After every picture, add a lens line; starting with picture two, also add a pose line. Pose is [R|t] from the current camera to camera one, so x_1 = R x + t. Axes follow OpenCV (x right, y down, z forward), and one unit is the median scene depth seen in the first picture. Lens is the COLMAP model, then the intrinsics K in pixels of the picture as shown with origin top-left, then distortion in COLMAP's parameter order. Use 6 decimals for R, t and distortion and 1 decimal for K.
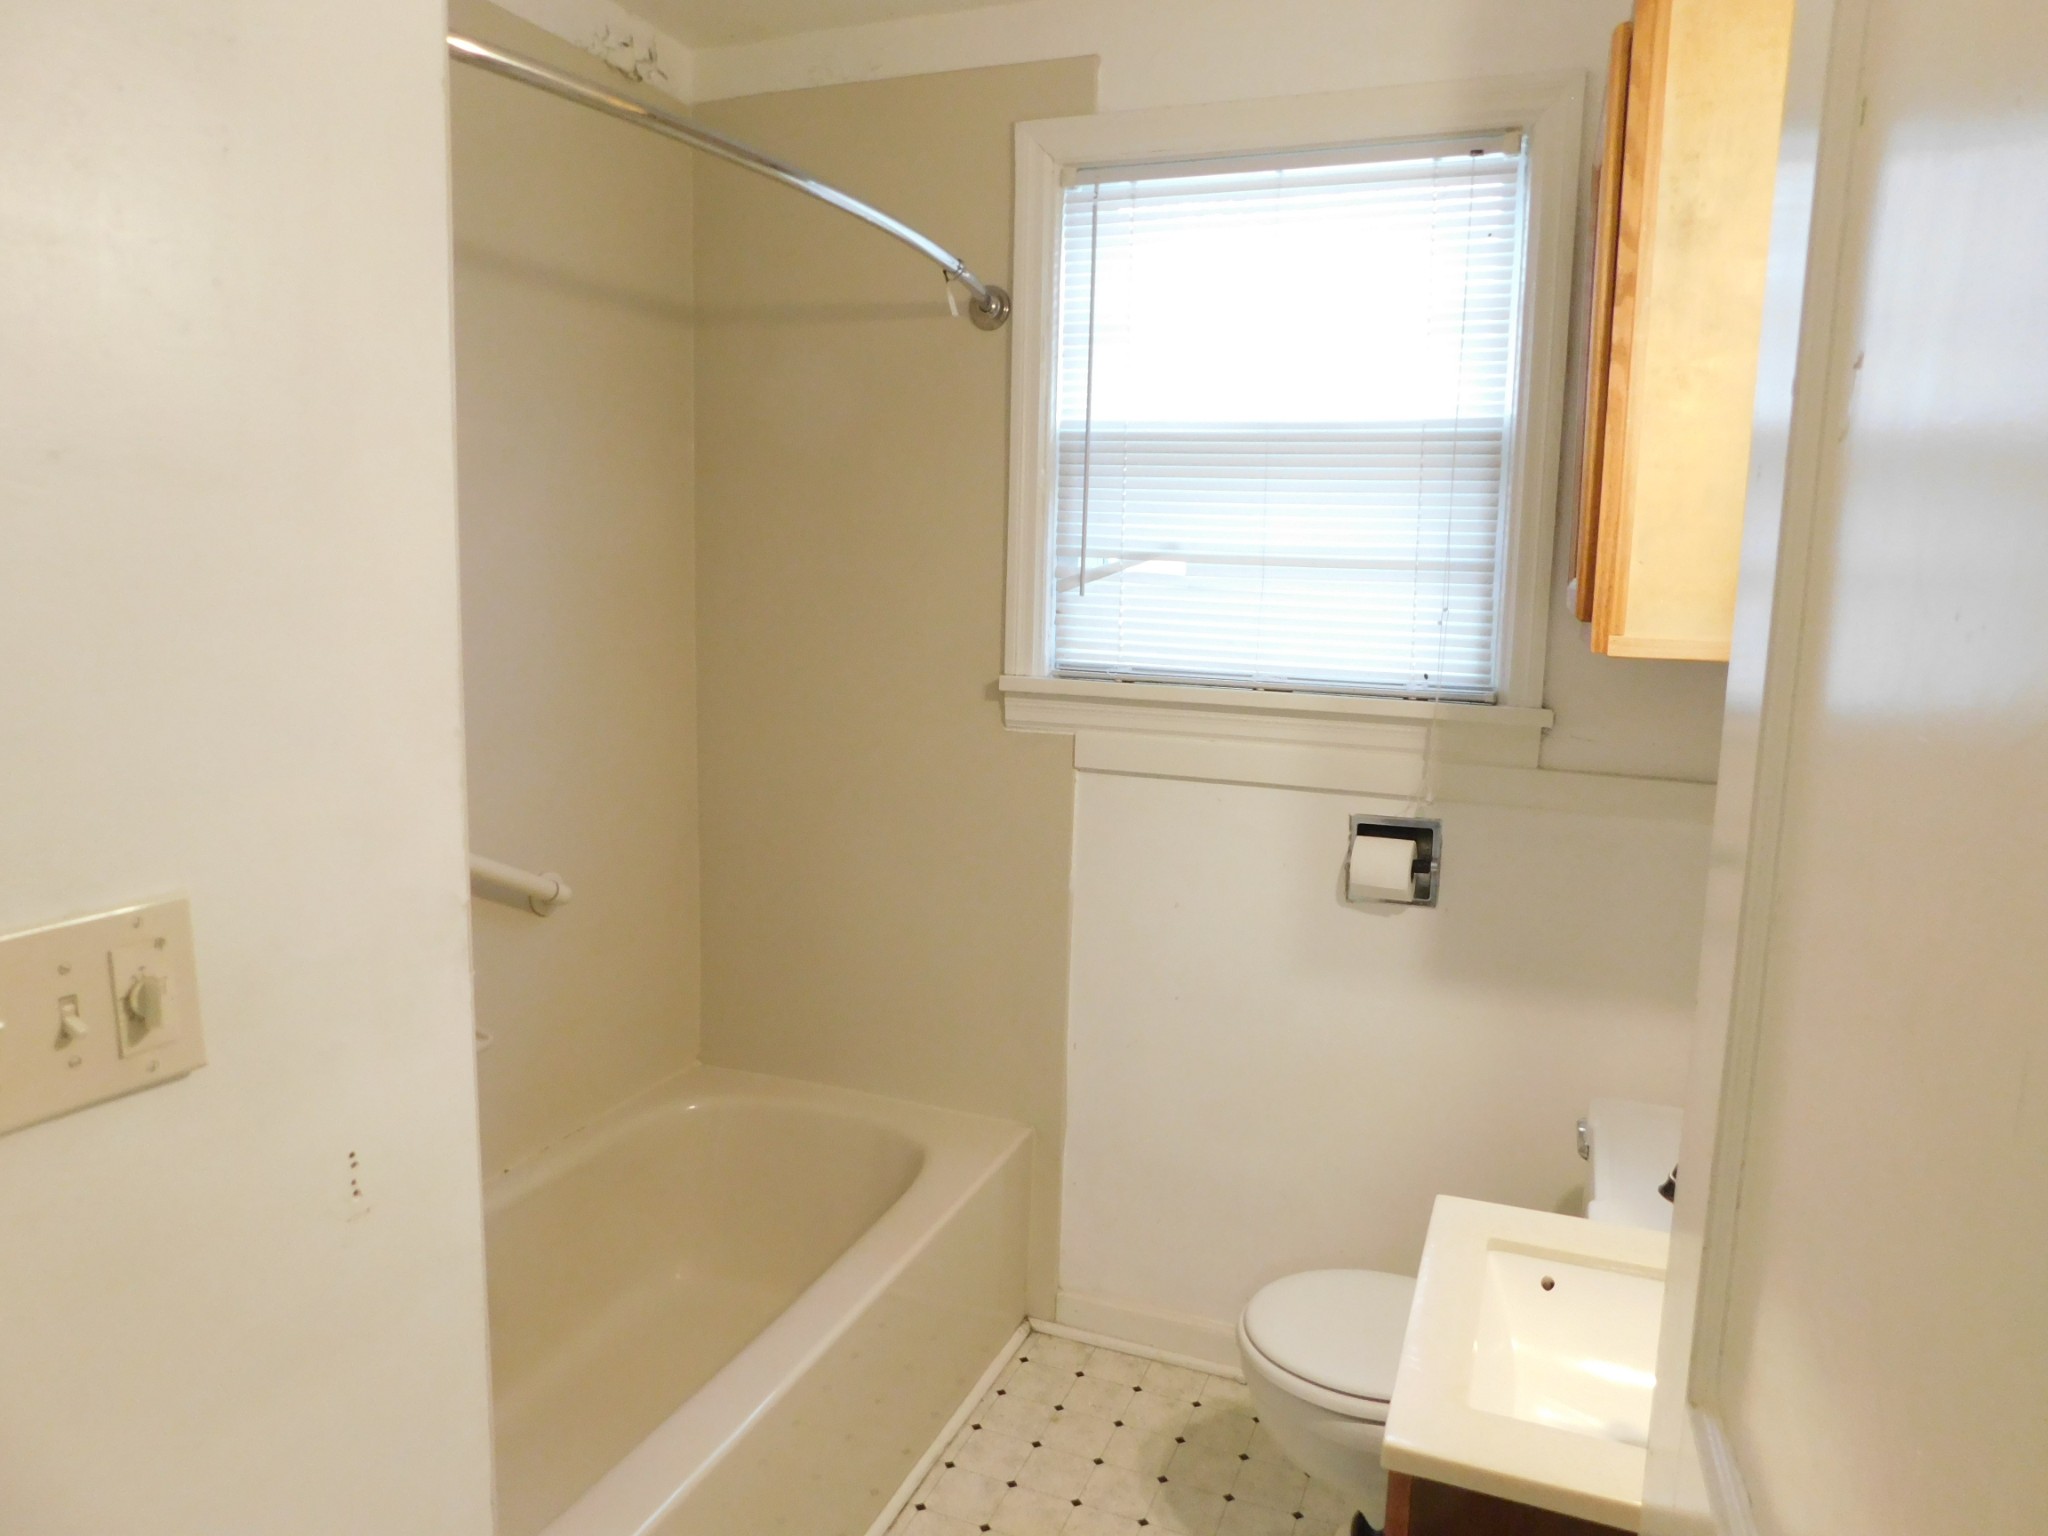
lens RADIAL K [[1352.9, 0, 1024.6], [0, 1352.9, 758.4], [0, 0, 1]] dist [-0.072416, 0.059823]
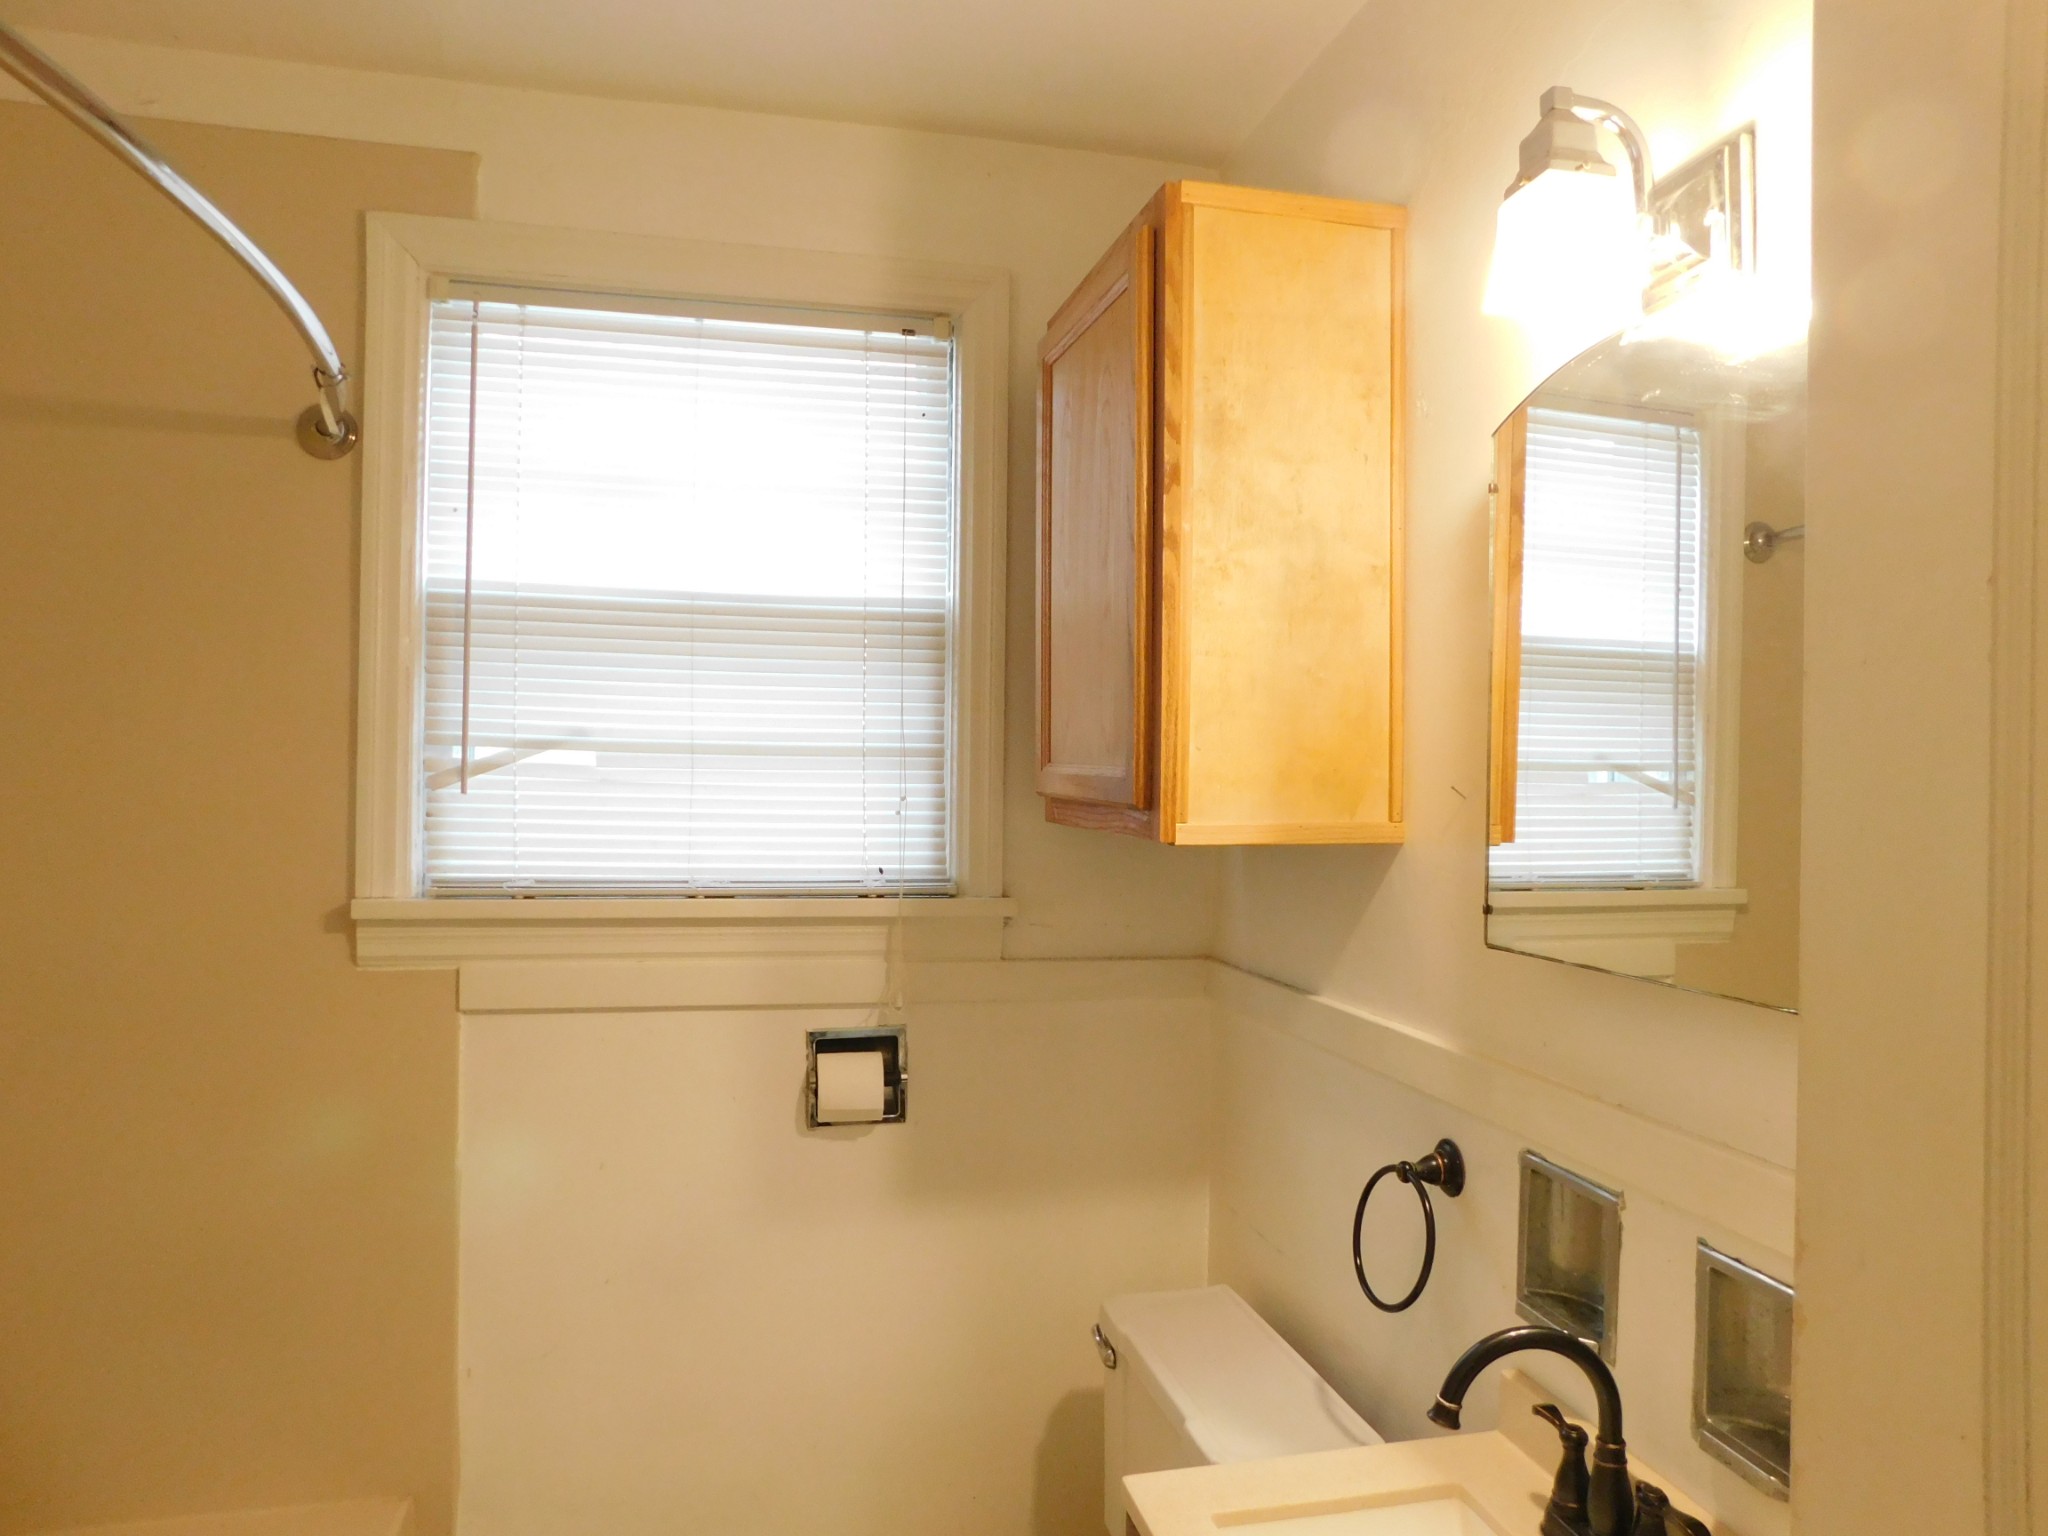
lens RADIAL K [[1352.9, 0, 1024.6], [0, 1352.9, 758.4], [0, 0, 1]] dist [-0.072416, 0.059823]
pose [[0.822791, -0.011420, 0.568230, -0.140191], [0.086240, 0.990730, -0.104963, -0.030116], [-0.561764, 0.135367, 0.816148, 0.168234]]
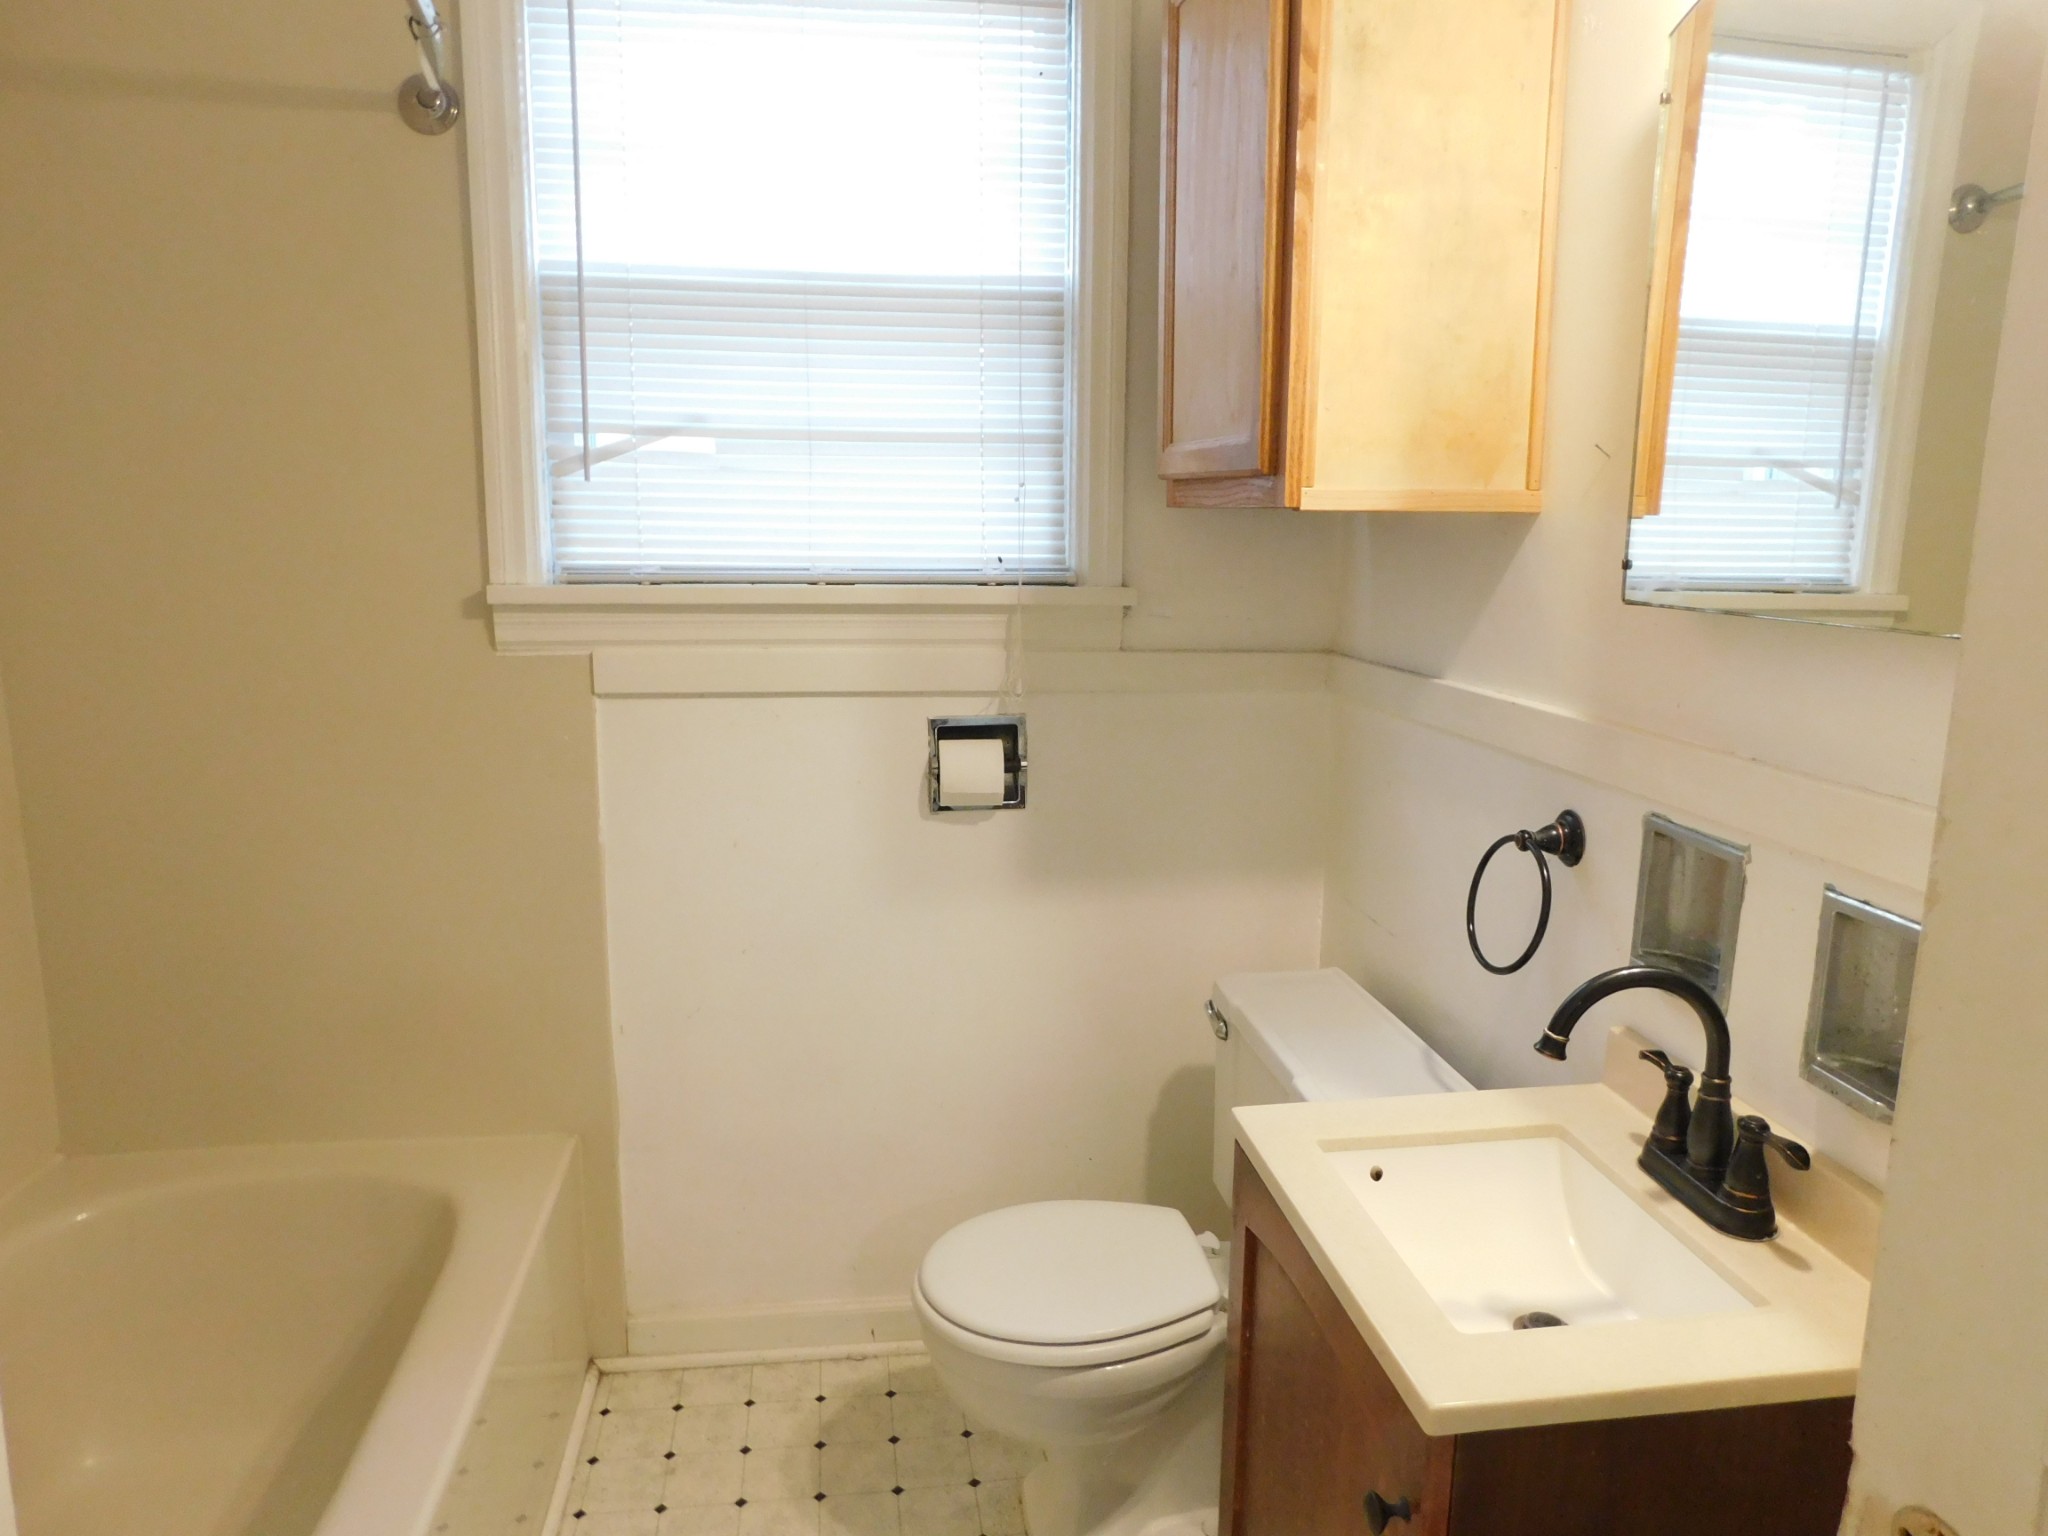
lens RADIAL K [[1352.9, 0, 1024.6], [0, 1352.9, 758.4], [0, 0, 1]] dist [-0.072416, 0.059823]
pose [[0.869656, -0.104695, 0.482429, -0.140042], [0.081050, 0.994272, 0.069669, 0.010670], [-0.486959, -0.021487, 0.873160, 0.173827]]
